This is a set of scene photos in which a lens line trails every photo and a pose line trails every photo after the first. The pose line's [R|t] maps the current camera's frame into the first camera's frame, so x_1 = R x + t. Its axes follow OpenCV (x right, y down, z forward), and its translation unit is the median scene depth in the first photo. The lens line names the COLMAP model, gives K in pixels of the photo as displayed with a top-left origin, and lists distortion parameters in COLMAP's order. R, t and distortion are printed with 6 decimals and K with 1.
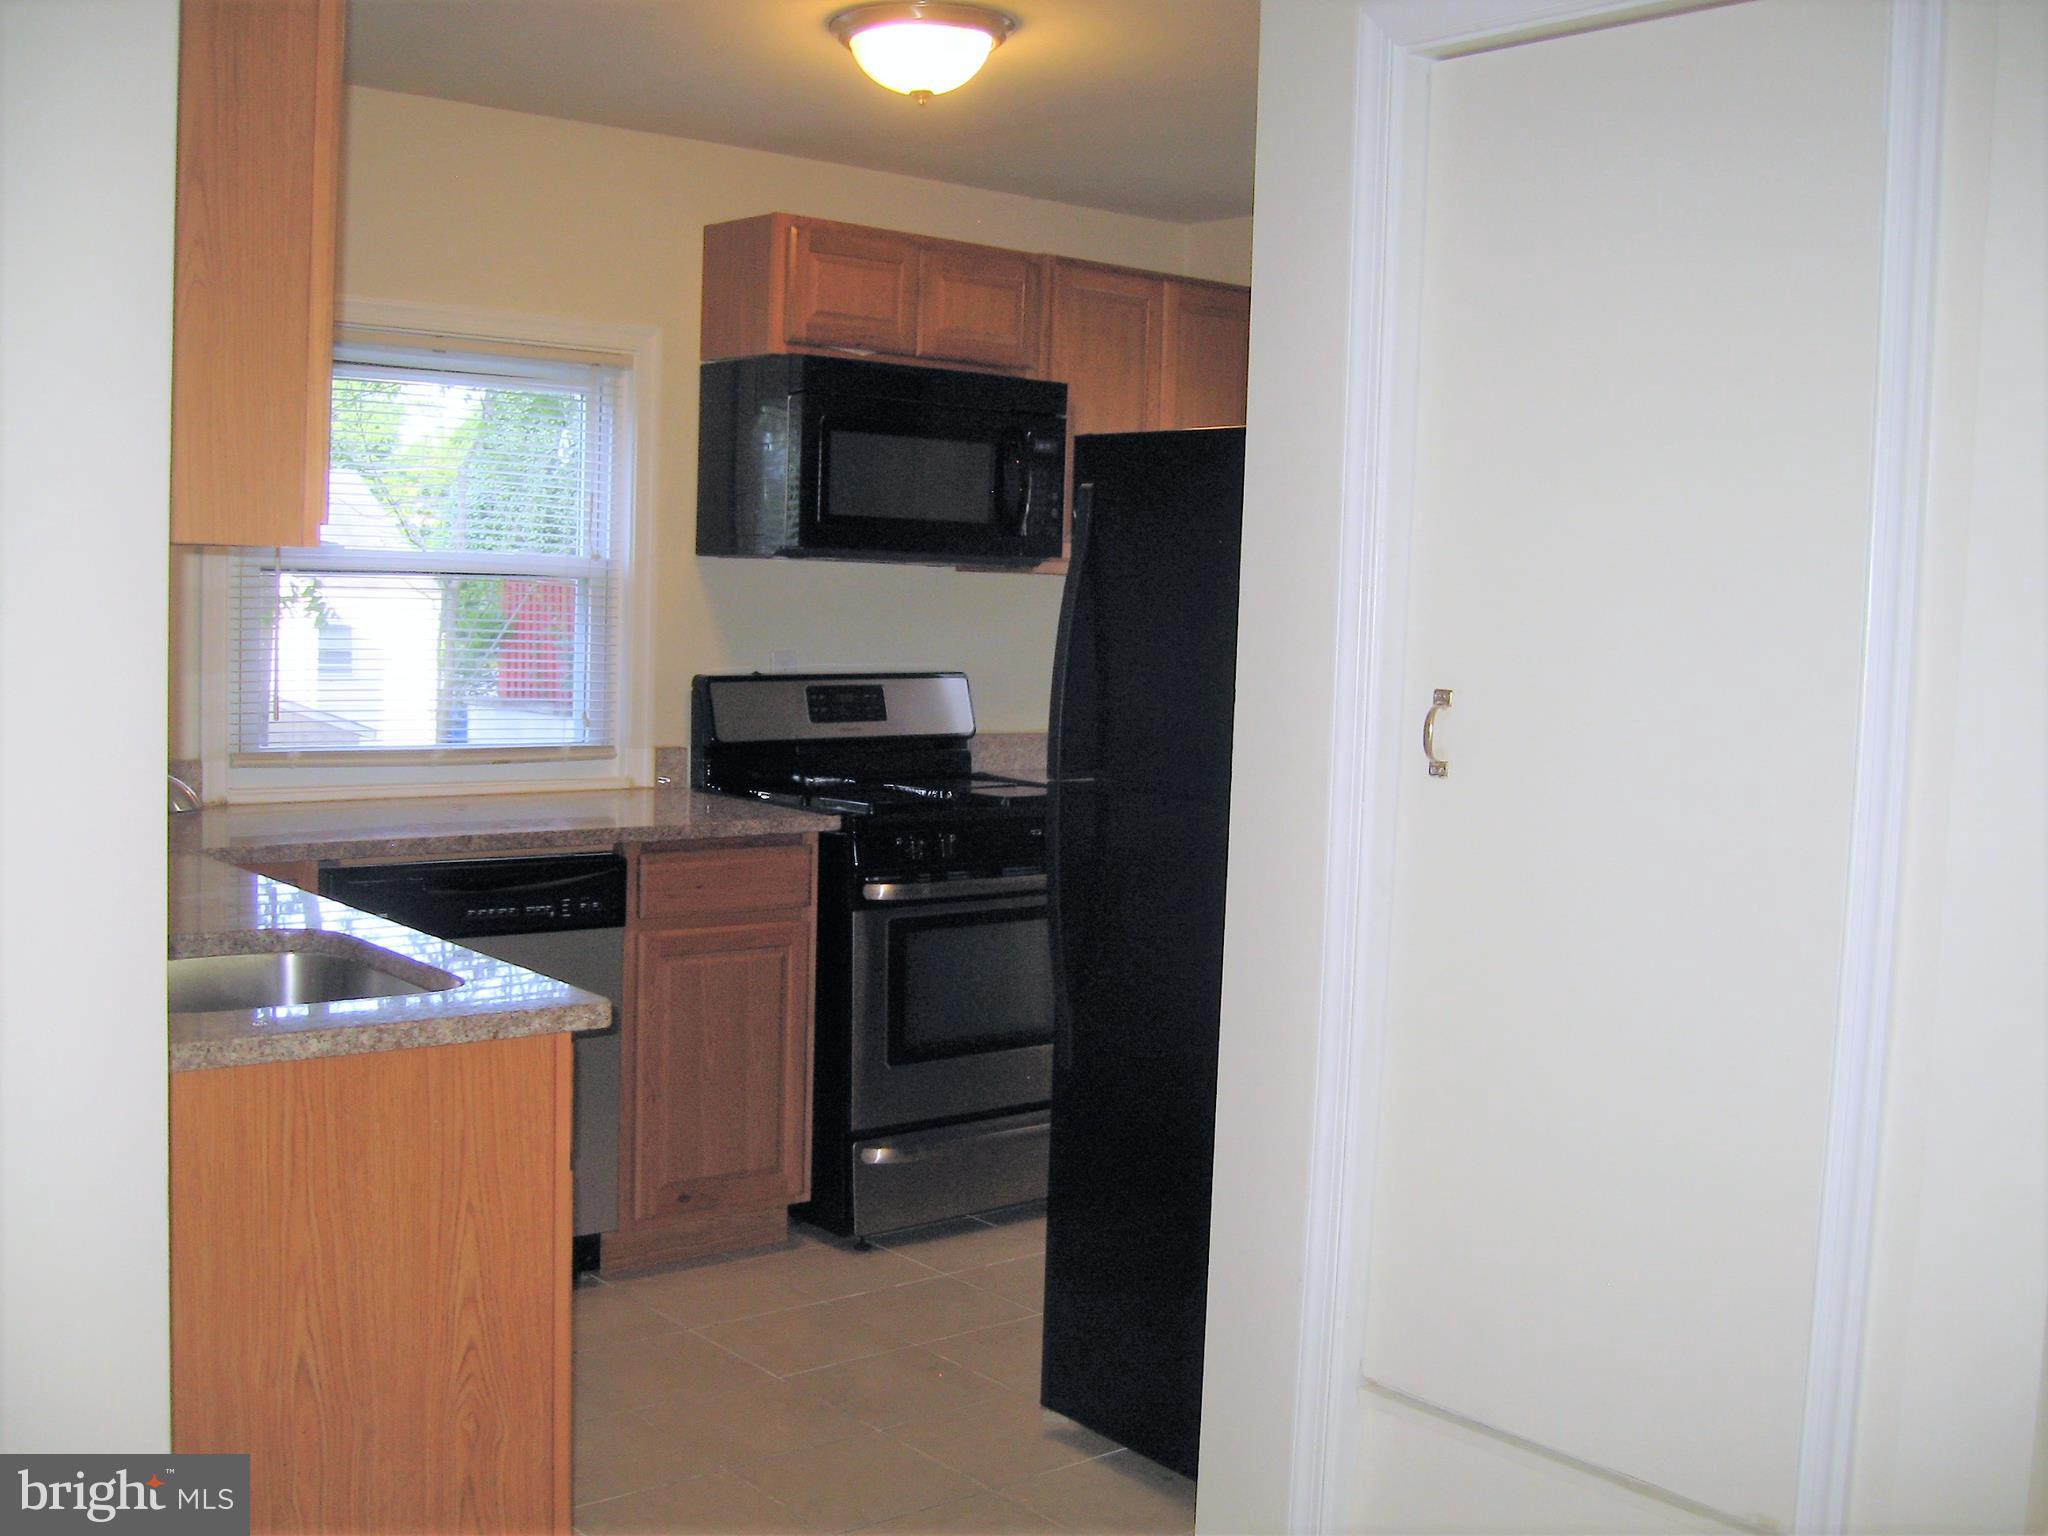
lens RADIAL K [[2211.5, 0, 1056.6], [0, 2211.5, 765.2], [0, 0, 1]] dist [-0.122978, 0.026916]
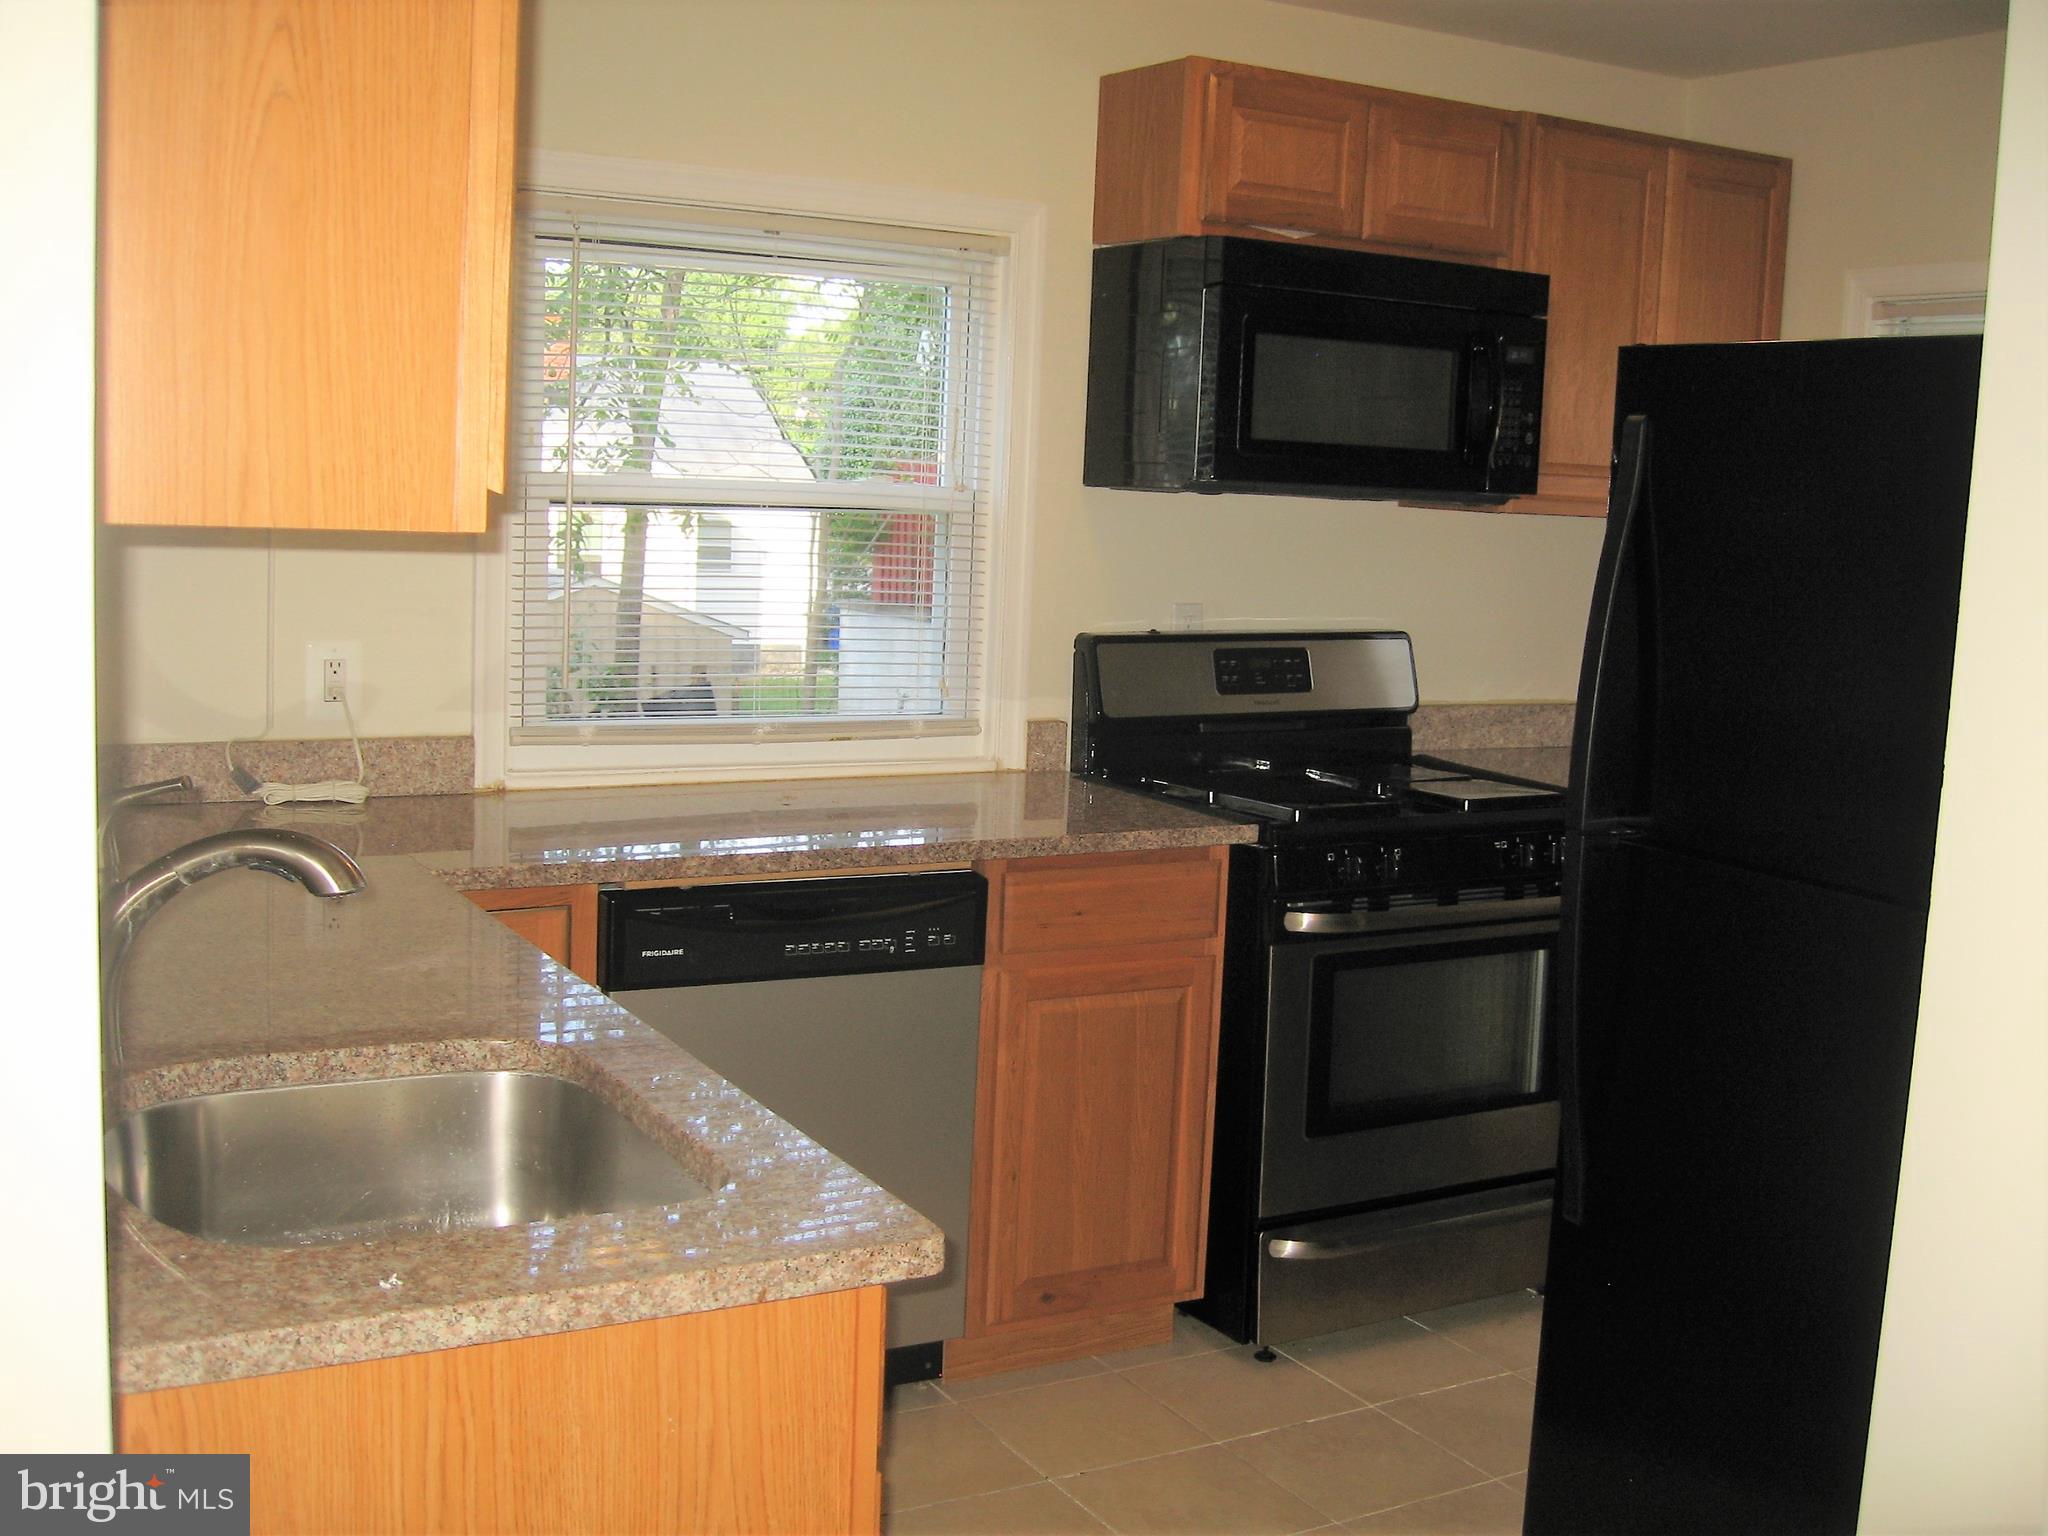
lens RADIAL K [[2211.5, 0, 1056.6], [0, 2211.5, 765.2], [0, 0, 1]] dist [-0.122978, 0.026916]
pose [[0.985478, 0.031878, -0.166786, -0.036095], [-0.024151, 0.998548, 0.048150, -0.032919], [0.168079, -0.043423, 0.984817, 0.202012]]
